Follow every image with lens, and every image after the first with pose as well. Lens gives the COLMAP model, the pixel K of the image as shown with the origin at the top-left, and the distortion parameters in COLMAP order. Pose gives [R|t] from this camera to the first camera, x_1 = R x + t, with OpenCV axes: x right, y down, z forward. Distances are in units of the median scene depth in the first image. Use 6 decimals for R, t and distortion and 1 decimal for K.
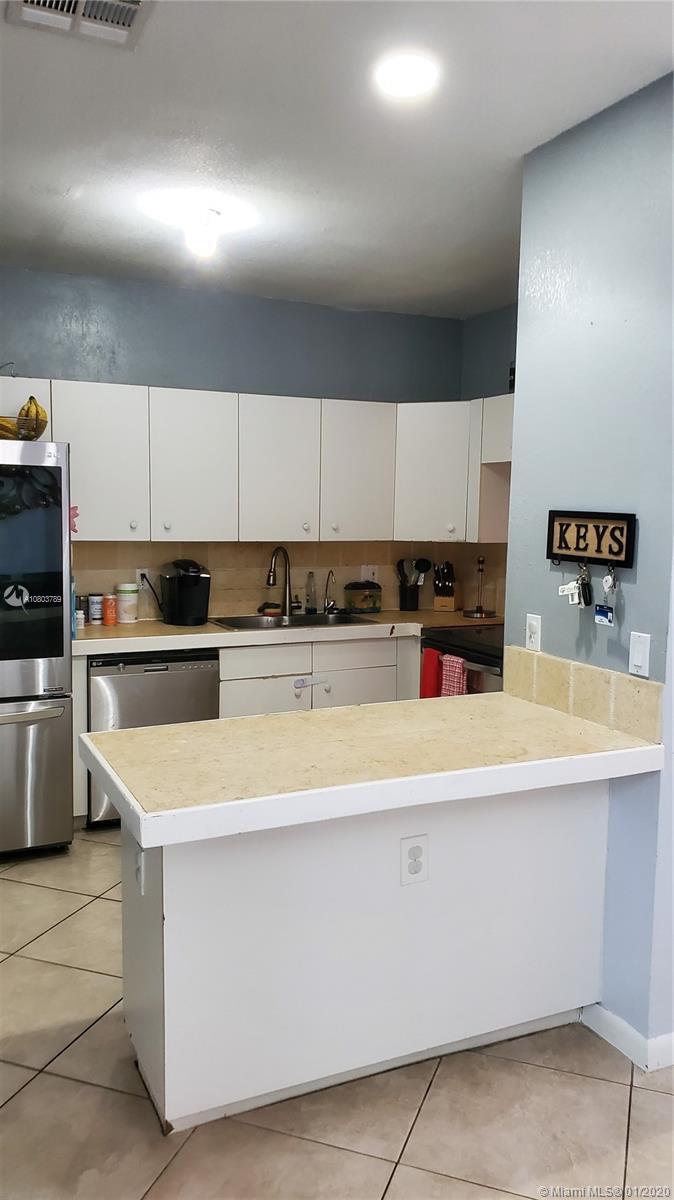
lens RADIAL K [[919.7, 0, 338.1], [0, 919.7, 606.5], [0, 0, 1]] dist [0.118937, -0.243247]
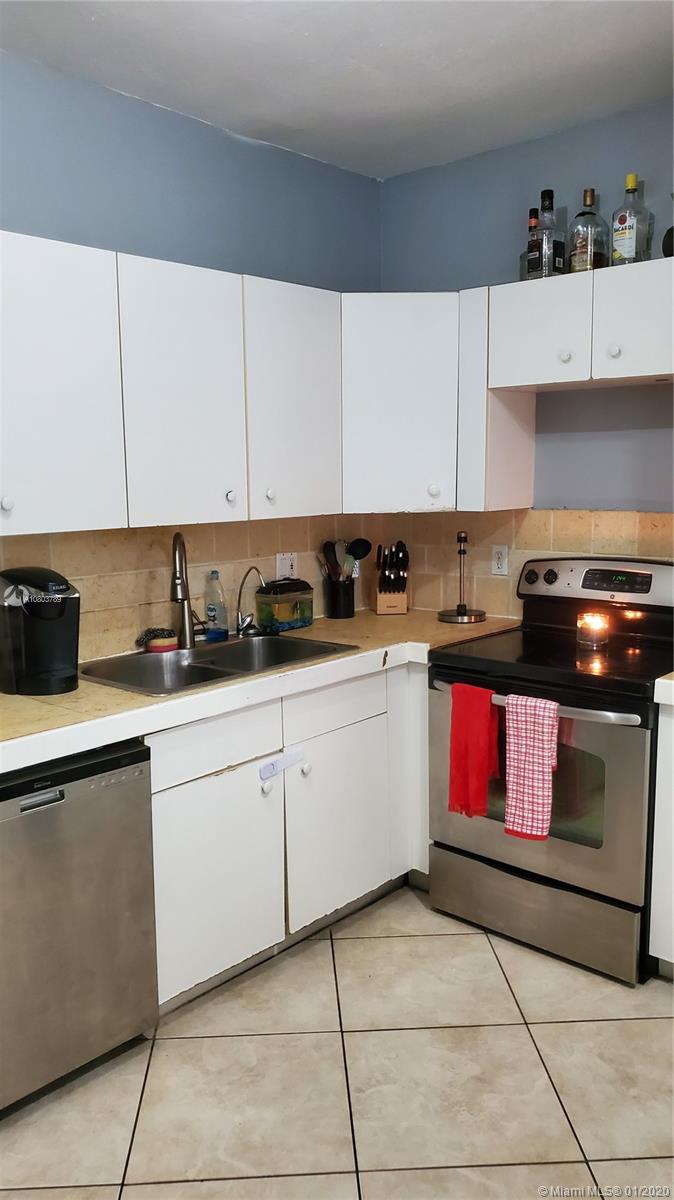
lens RADIAL K [[919.7, 0, 338.1], [0, 919.7, 606.5], [0, 0, 1]] dist [0.118937, -0.243247]
pose [[0.920429, -0.082627, 0.382078, -0.191640], [0.067388, 0.996312, 0.053120, -0.041545], [-0.385058, -0.023146, 0.922602, 0.410201]]
